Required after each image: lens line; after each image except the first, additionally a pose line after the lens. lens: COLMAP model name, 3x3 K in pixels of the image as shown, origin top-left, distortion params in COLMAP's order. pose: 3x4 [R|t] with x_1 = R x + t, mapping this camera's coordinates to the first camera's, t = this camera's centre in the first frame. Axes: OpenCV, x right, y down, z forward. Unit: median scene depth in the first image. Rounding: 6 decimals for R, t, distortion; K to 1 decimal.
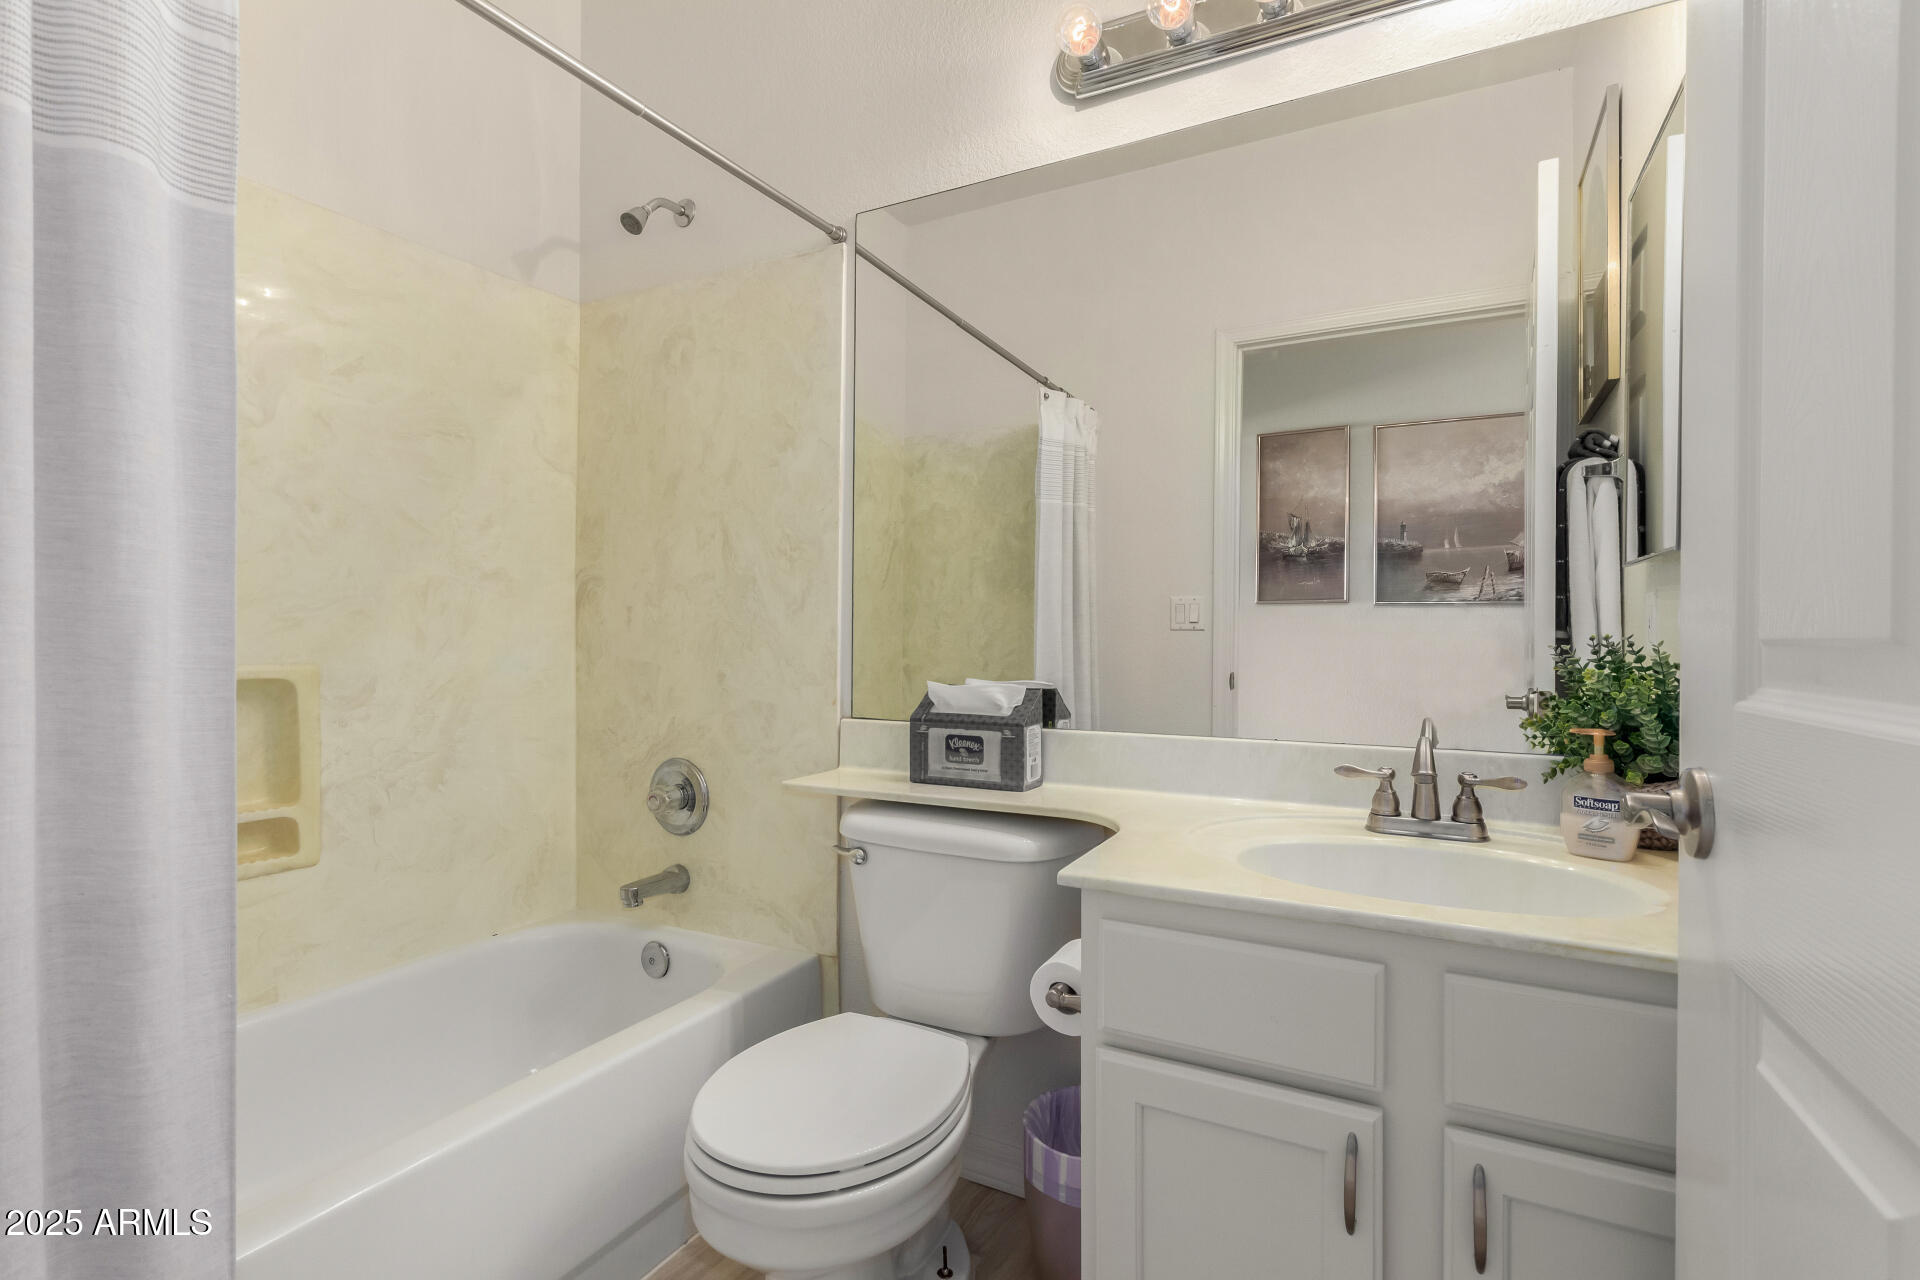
lens RADIAL K [[915.8, 0, 959.0], [0, 915.8, 633.9], [0, 0, 1]] dist [0.003530, 0.000591]
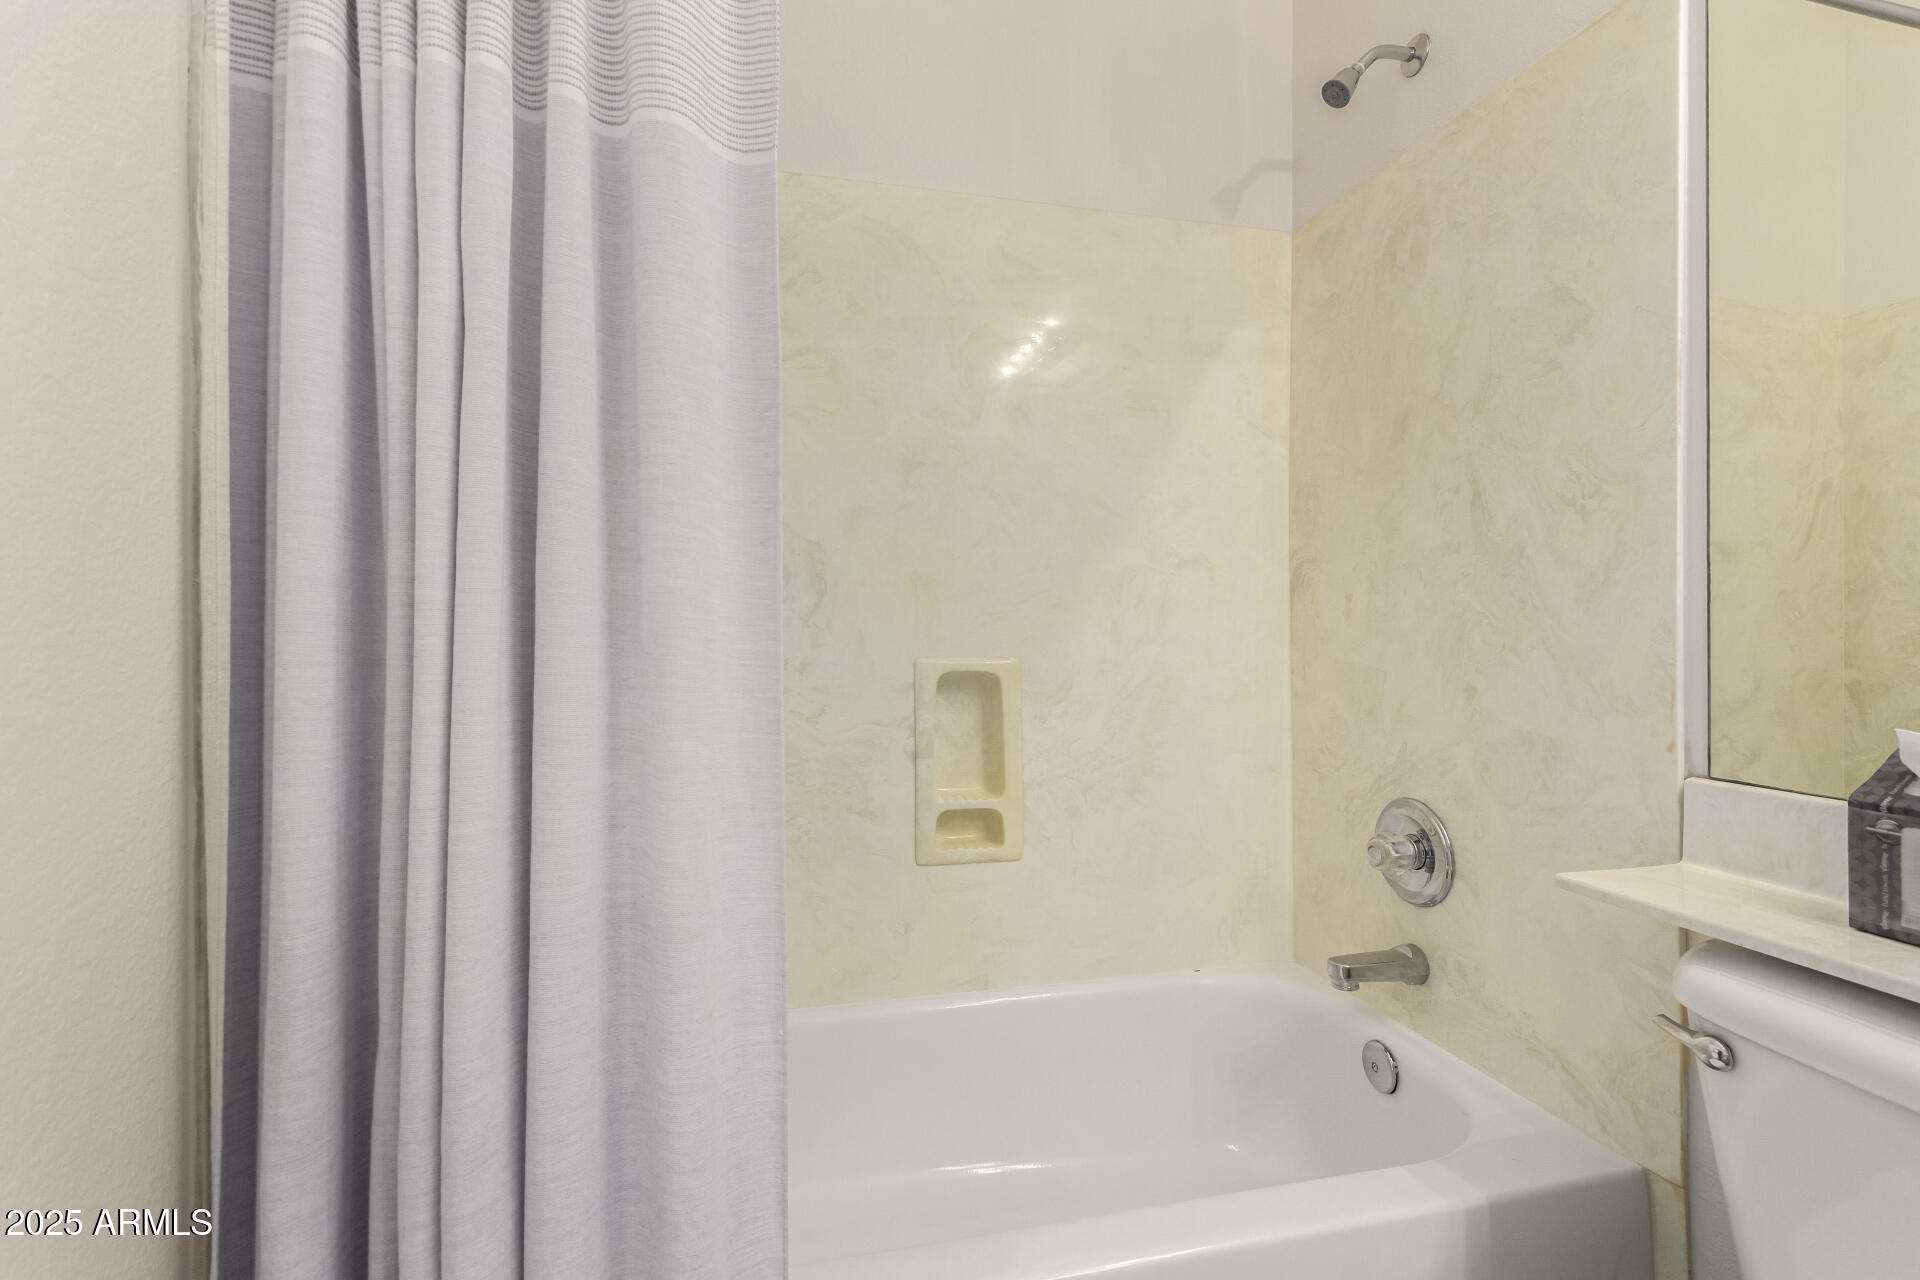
lens RADIAL K [[915.8, 0, 959.7], [0, 915.8, 610.1], [0, 0, 1]] dist [0.003530, 0.000591]
pose [[0.672495, -0.010610, -0.740026, -0.005762], [-0.004009, 0.999830, -0.017978, -0.000830], [0.740091, 0.015057, 0.672338, 0.248733]]
